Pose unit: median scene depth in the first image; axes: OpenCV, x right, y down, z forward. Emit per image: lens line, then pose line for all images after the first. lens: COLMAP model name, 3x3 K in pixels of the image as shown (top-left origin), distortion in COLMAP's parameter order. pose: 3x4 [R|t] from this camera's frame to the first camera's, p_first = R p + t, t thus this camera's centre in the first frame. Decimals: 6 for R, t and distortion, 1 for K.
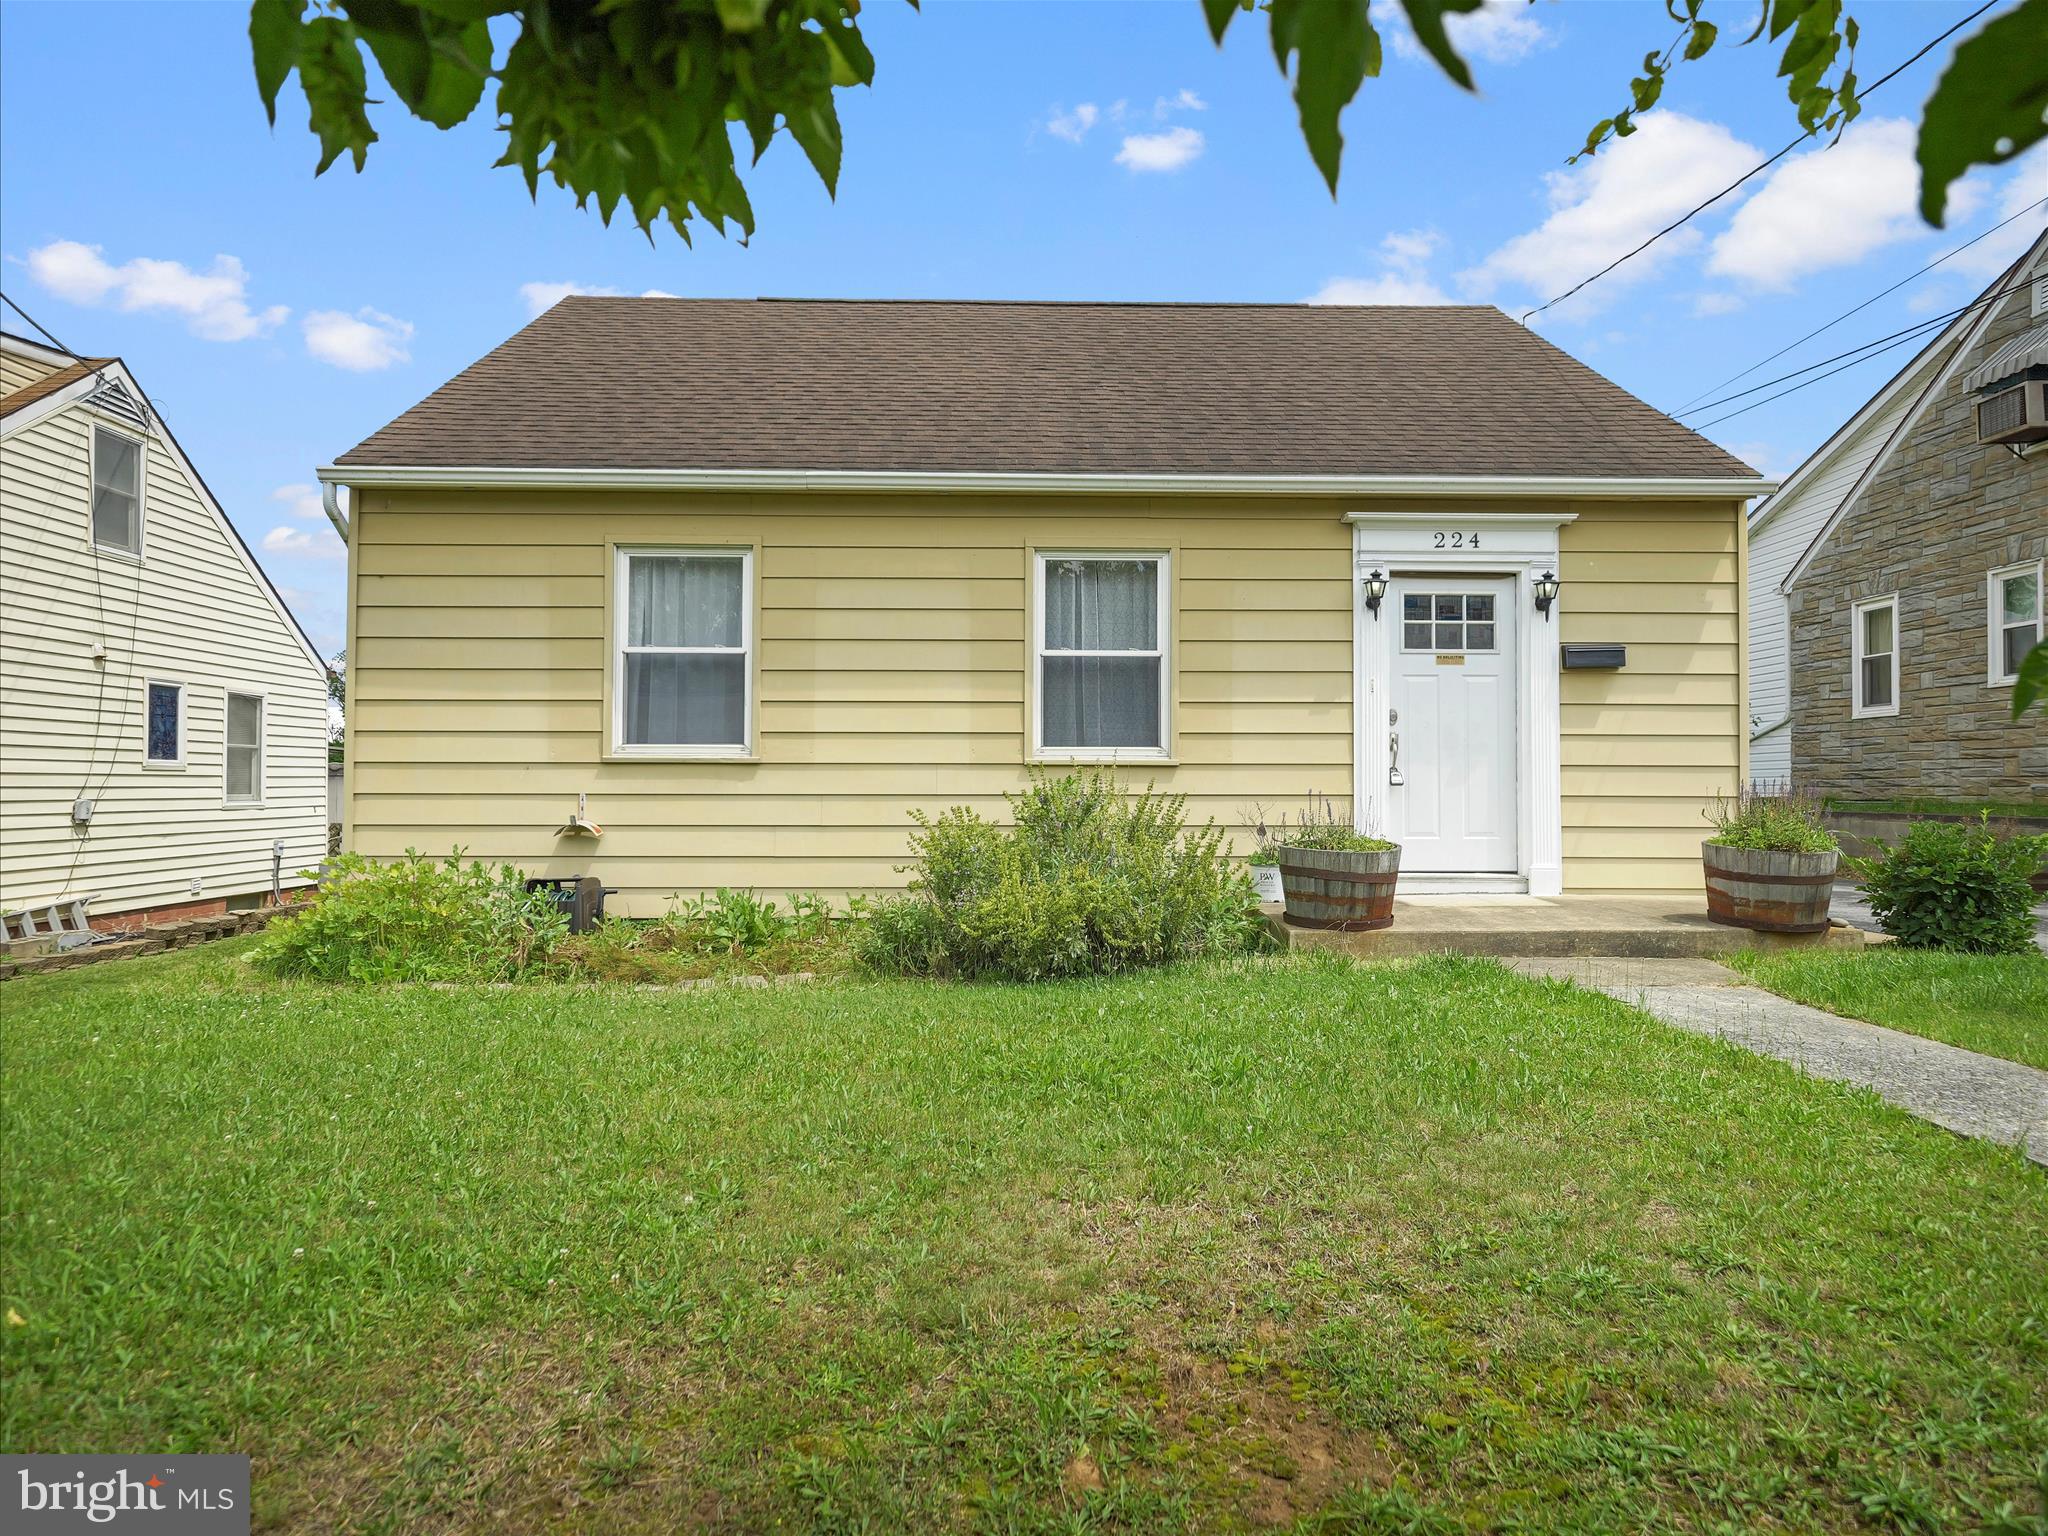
lens RADIAL K [[1248.7, 0, 1054.7], [0, 1248.7, 761.5], [0, 0, 1]] dist [0.001398, -0.001240]
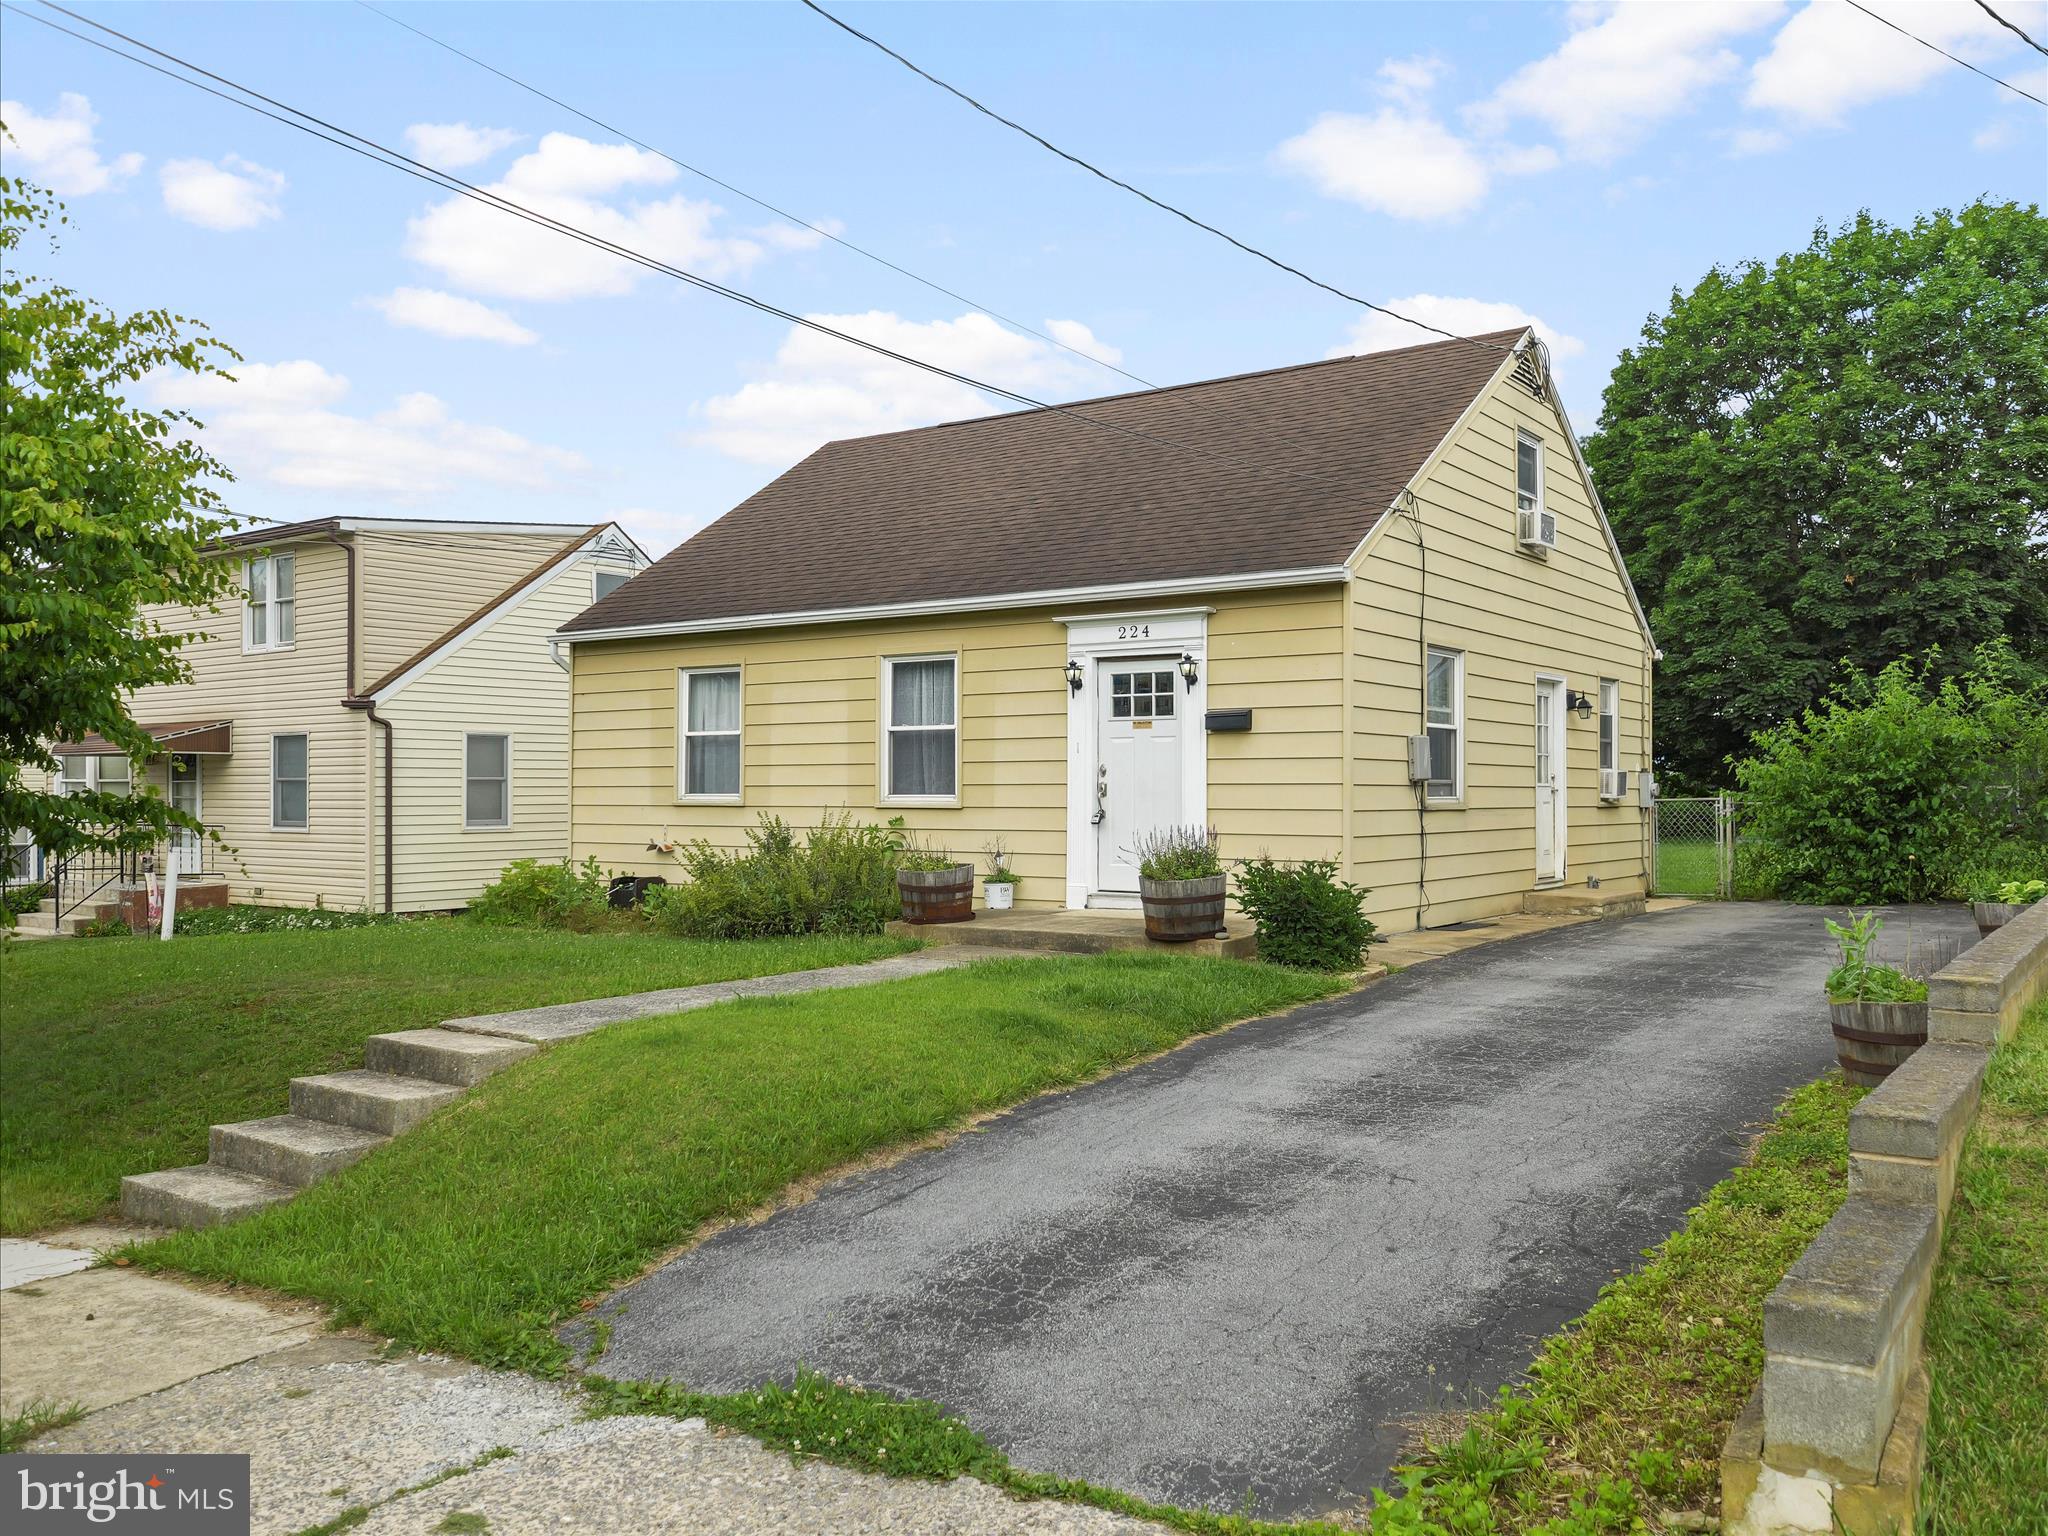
lens RADIAL K [[1631.6, 0, 1024.0], [0, 1631.6, 768.0], [0, 0, 1]] dist [-0.007290, -0.002710]
pose [[0.798690, -0.009790, -0.601664, 1.233977], [0.015023, 0.999880, 0.003673, -0.046270], [0.601556, -0.011972, 0.798741, -0.397776]]
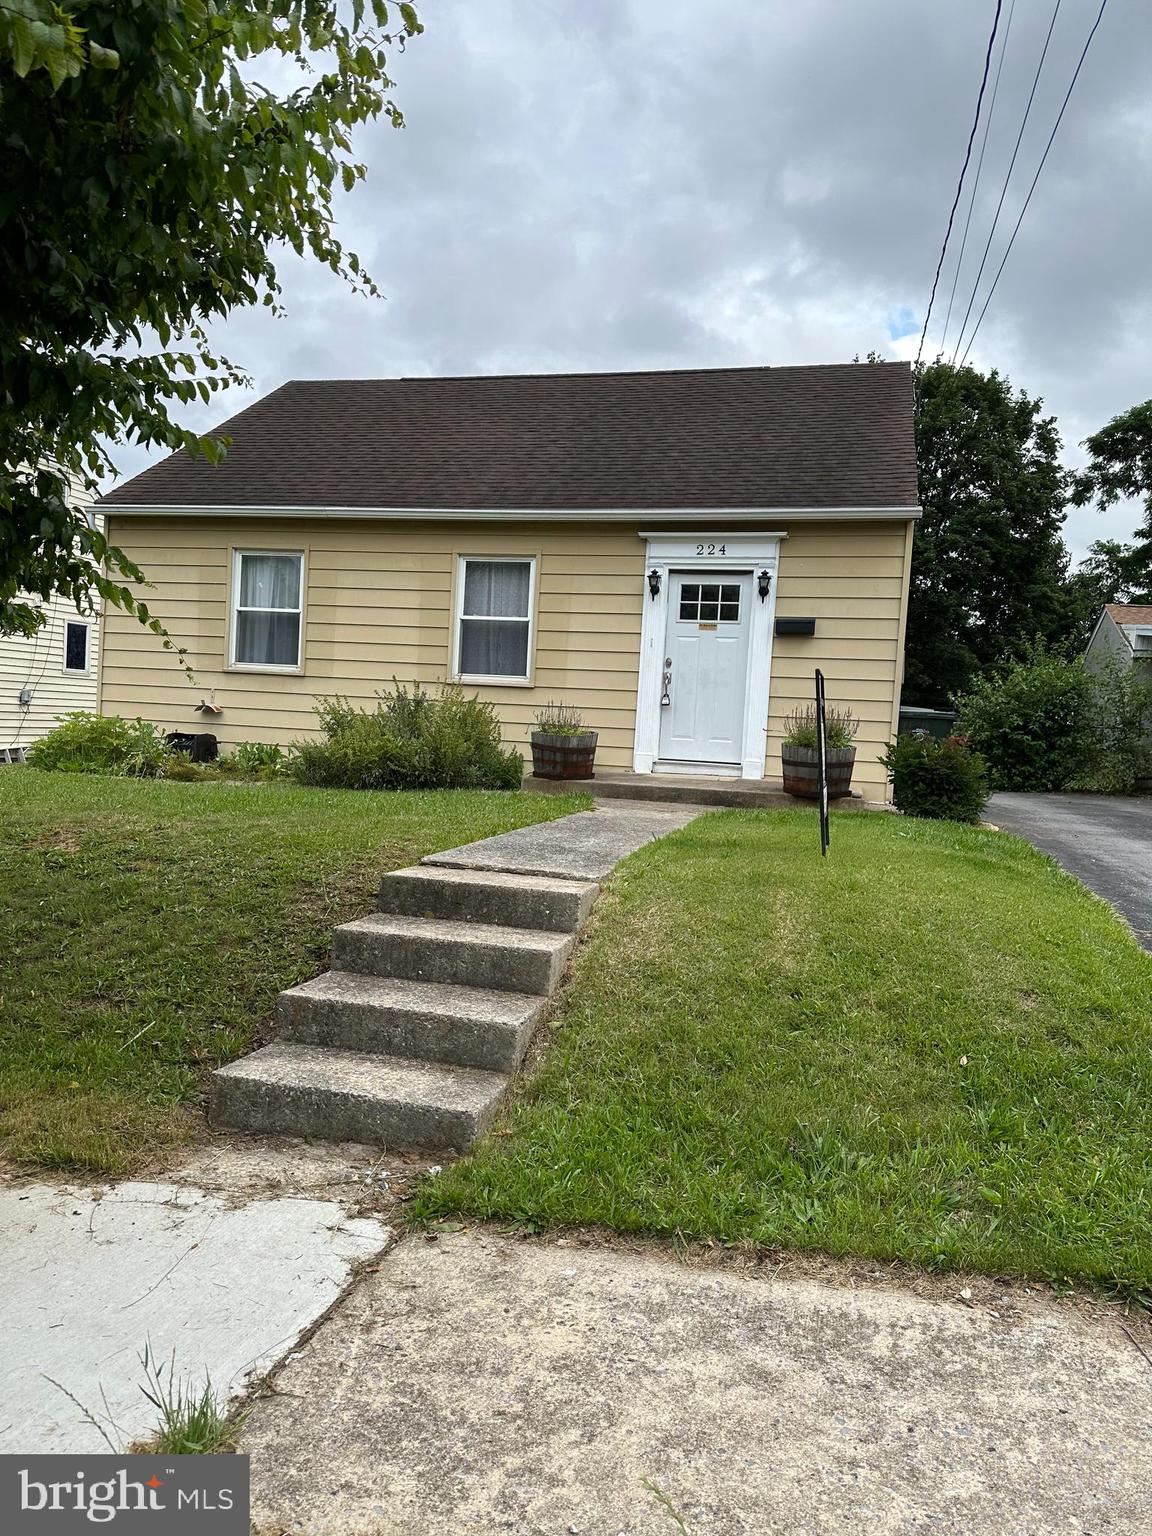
lens RADIAL K [[1062.6, 0, 576.0], [0, 1062.6, 768.0], [0, 0, 1]] dist [0.144492, -0.168192]
pose [[0.959389, 0.059647, -0.275709, 0.546706], [-0.045241, 0.997272, 0.058323, 0.024759], [0.278436, -0.043481, 0.959470, -0.345849]]
